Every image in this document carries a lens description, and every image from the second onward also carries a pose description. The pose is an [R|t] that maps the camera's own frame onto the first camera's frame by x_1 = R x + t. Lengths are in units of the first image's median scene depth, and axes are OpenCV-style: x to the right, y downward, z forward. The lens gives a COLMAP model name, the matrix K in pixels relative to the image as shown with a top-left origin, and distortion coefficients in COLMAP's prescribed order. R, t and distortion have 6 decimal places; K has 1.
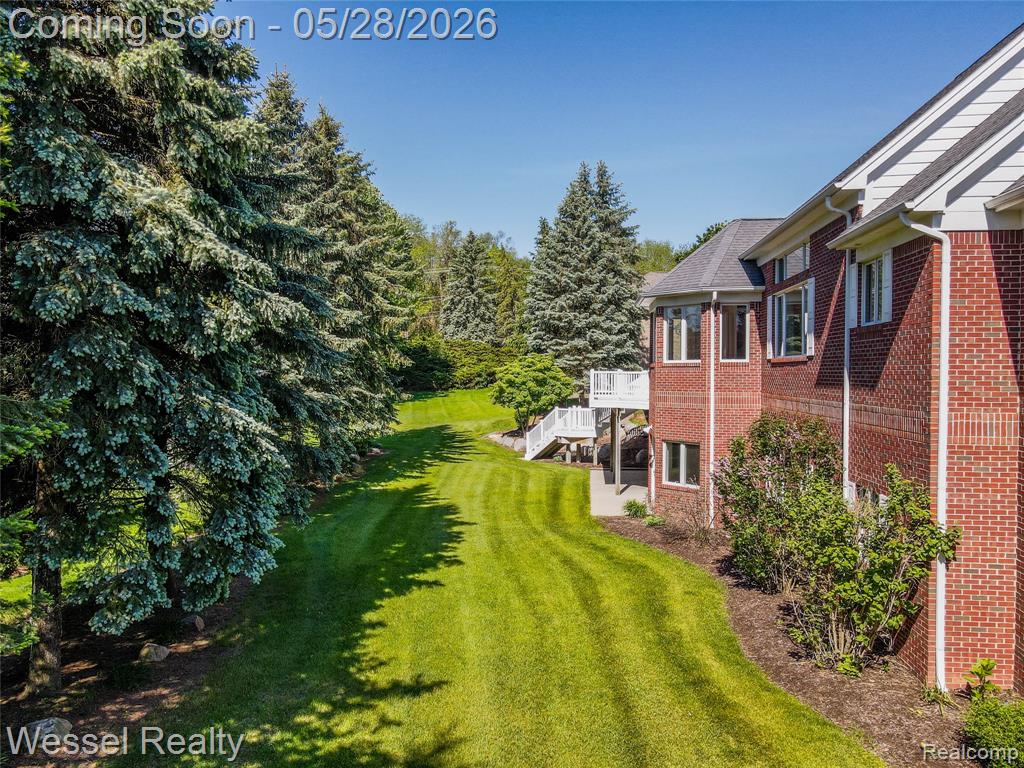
lens RADIAL K [[758.3, 0, 501.7], [0, 758.3, 390.3], [0, 0, 1]] dist [-0.001216, 0.035373]
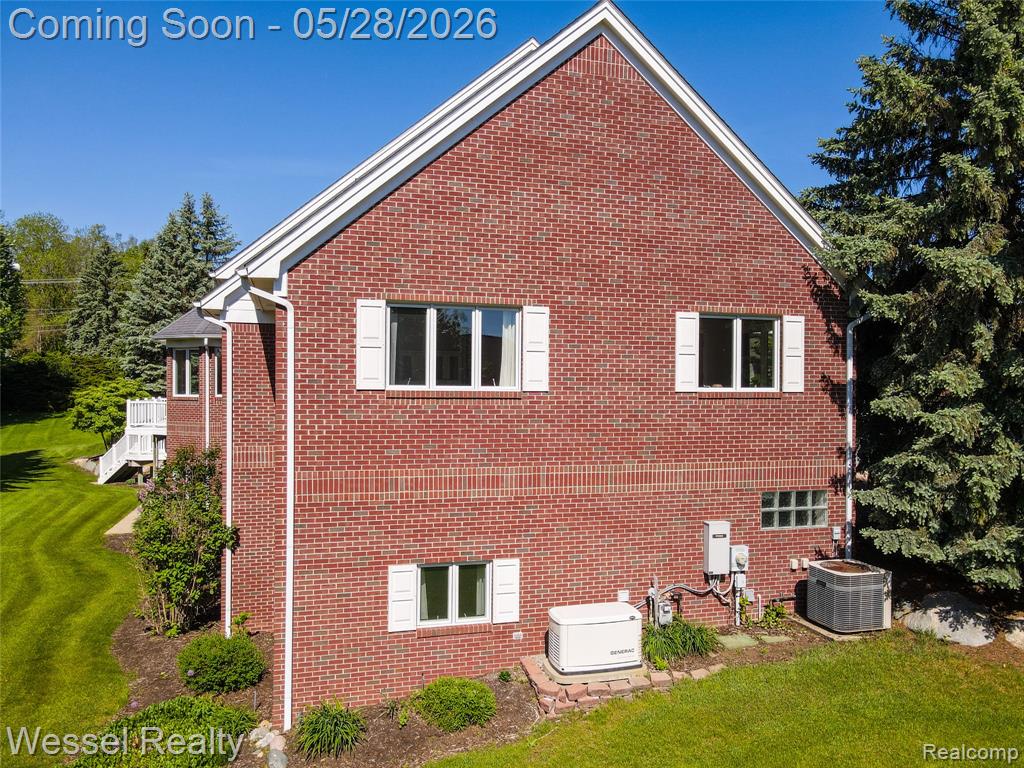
lens RADIAL K [[758.3, 0, 501.7], [0, 758.3, 390.3], [0, 0, 1]] dist [-0.001216, 0.035373]
pose [[0.927743, -0.003565, 0.373202, 0.130106], [0.009114, 0.999873, -0.013105, -0.013746], [-0.373108, 0.015559, 0.927658, -0.135150]]
